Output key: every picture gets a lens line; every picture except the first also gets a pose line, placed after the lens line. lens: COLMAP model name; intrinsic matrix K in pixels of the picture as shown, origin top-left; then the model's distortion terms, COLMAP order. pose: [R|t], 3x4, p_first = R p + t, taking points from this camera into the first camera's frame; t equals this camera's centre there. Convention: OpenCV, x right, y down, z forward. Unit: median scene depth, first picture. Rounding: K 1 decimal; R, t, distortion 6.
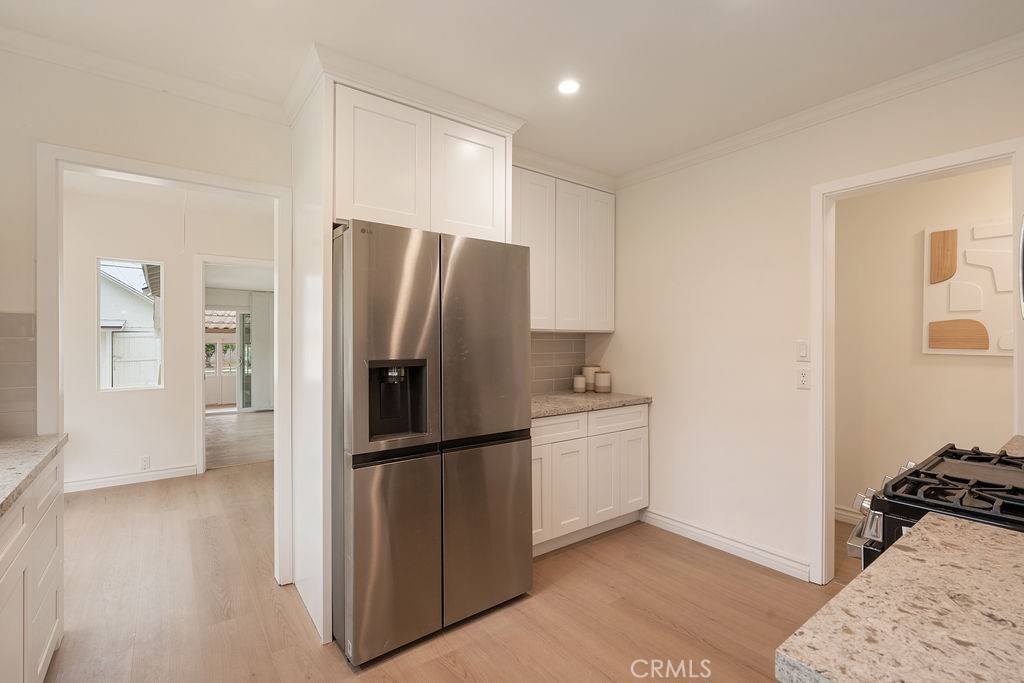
lens RADIAL K [[463.3, 0, 512.0], [0, 463.3, 341.5], [0, 0, 1]] dist [0.001913, -0.000318]
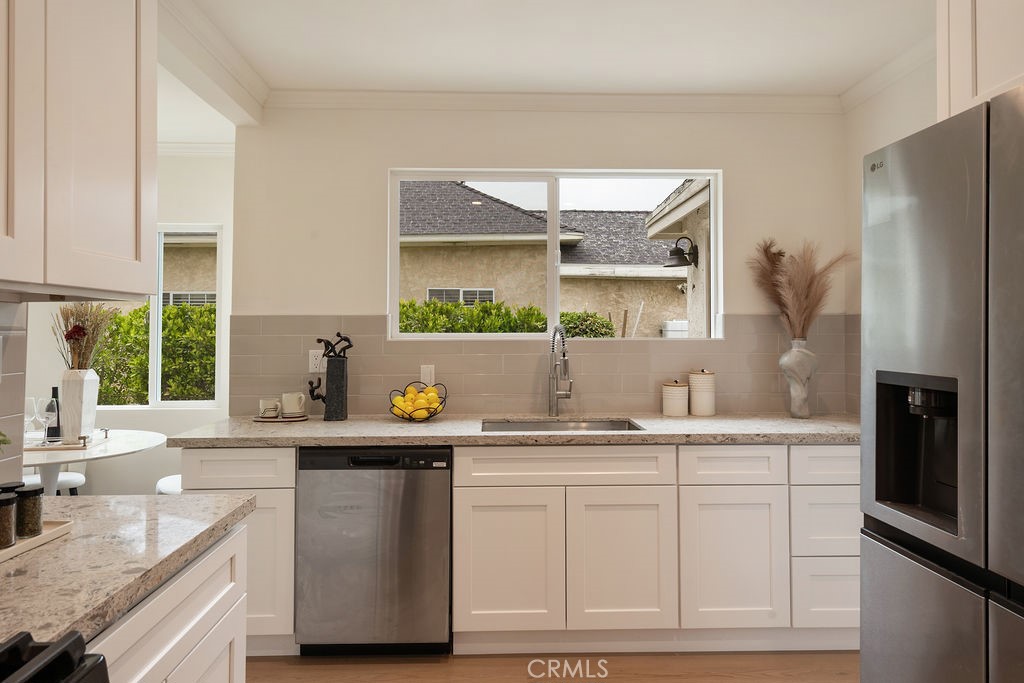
lens RADIAL K [[620.0, 0, 504.9], [0, 620.0, 318.6], [0, 0, 1]] dist [0.006210, 0.000890]
pose [[-0.583100, -0.020797, -0.812134, 0.486209], [-0.008366, 0.999773, -0.019596, -0.006472], [0.812357, -0.004632, -0.583142, 0.783243]]
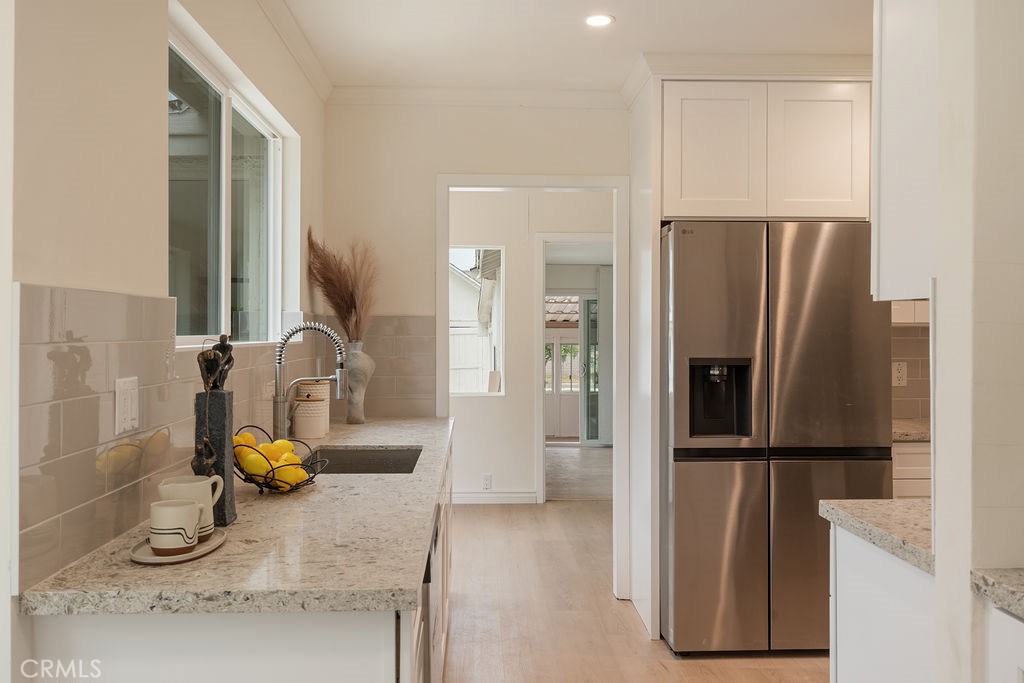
lens RADIAL K [[911.2, 0, 512.5], [0, 911.2, 325.3], [0, 0, 1]] dist [-0.163147, -0.001109]
pose [[0.819908, -0.008805, -0.572428, 0.369167], [-0.001527, 0.999845, -0.017566, 0.003438], [0.572494, 0.015277, 0.819767, -0.619679]]
